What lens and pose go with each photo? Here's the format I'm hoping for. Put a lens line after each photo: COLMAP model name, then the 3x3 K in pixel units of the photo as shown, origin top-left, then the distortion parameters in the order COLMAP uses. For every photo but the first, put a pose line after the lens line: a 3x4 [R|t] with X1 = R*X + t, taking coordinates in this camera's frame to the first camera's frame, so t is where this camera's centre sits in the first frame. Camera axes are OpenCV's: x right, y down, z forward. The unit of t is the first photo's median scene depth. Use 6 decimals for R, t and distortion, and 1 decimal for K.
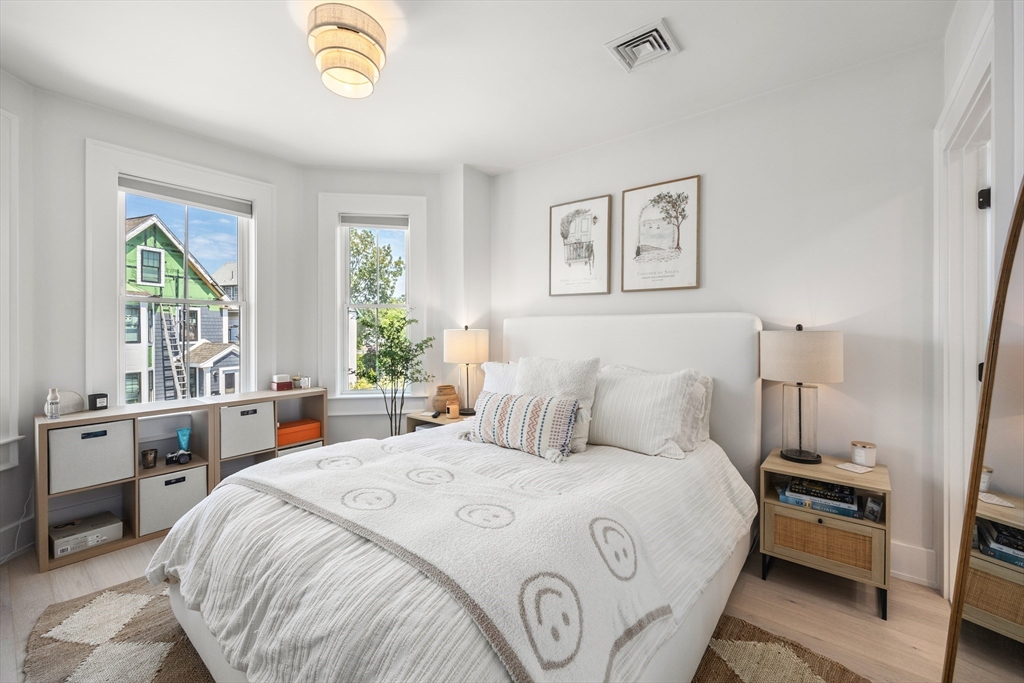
lens RADIAL K [[416.5, 0, 511.2], [0, 416.5, 334.7], [0, 0, 1]] dist [-0.001088, 0.000058]
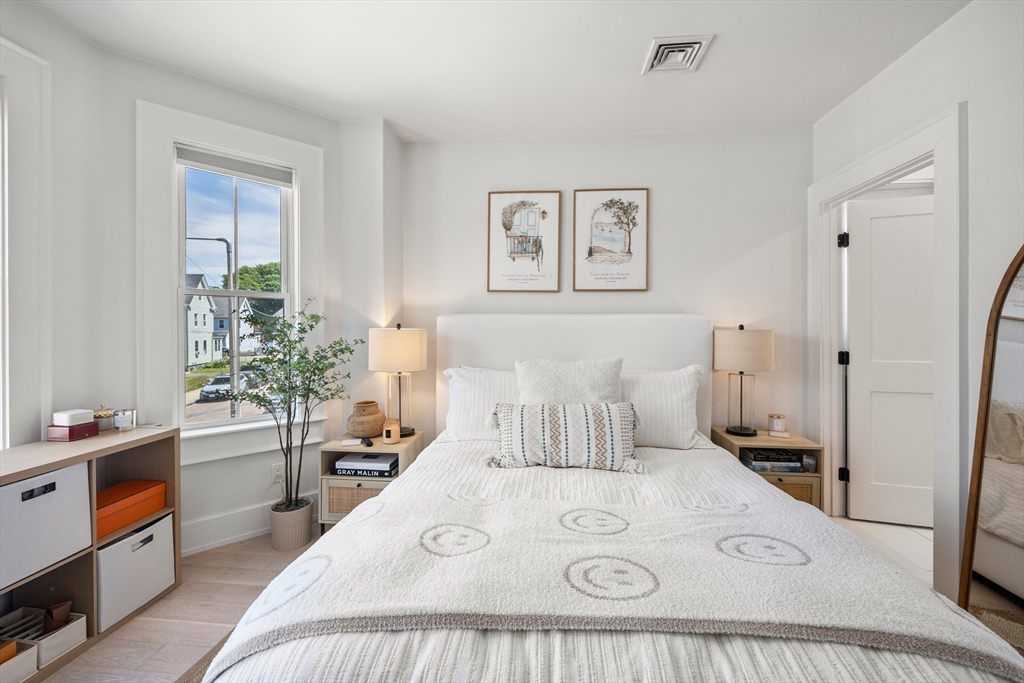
lens RADIAL K [[416.5, 0, 511.2], [0, 416.5, 334.7], [0, 0, 1]] dist [-0.001088, 0.000058]
pose [[0.837472, -0.007642, 0.546426, -0.435638], [0.006556, 0.999971, 0.003937, -0.003392], [-0.546440, 0.000285, 0.837498, 0.265918]]
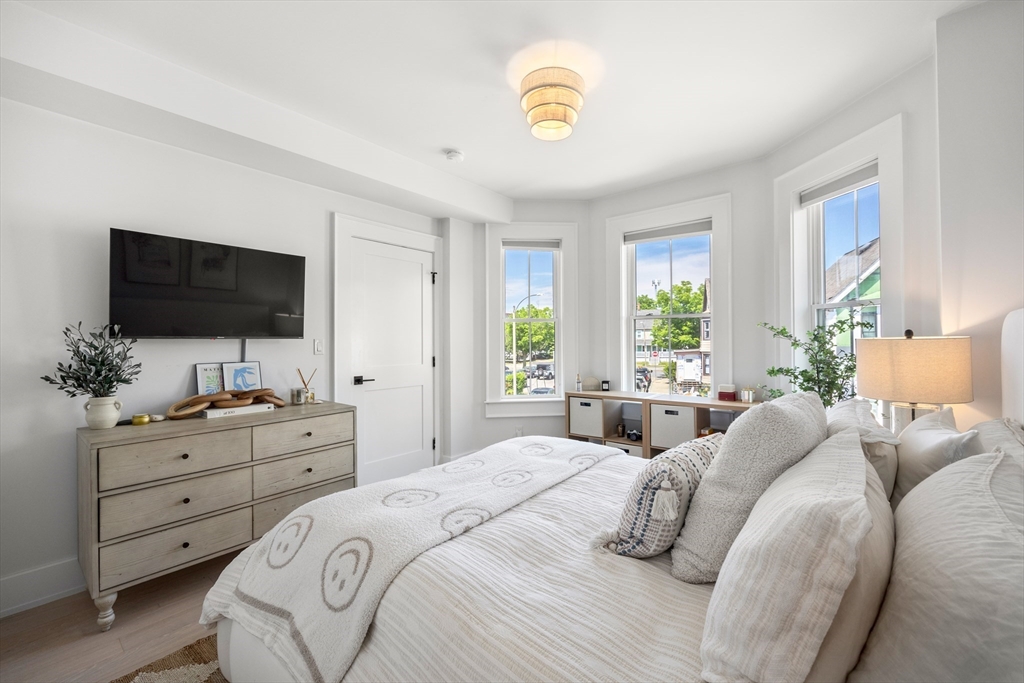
lens RADIAL K [[416.5, 0, 511.2], [0, 416.5, 334.7], [0, 0, 1]] dist [-0.001088, 0.000058]
pose [[-0.010834, -0.011311, -0.999877, 0.519159], [-0.003467, 0.999930, -0.011274, -0.009636], [0.999935, 0.003345, -0.010872, 0.598126]]
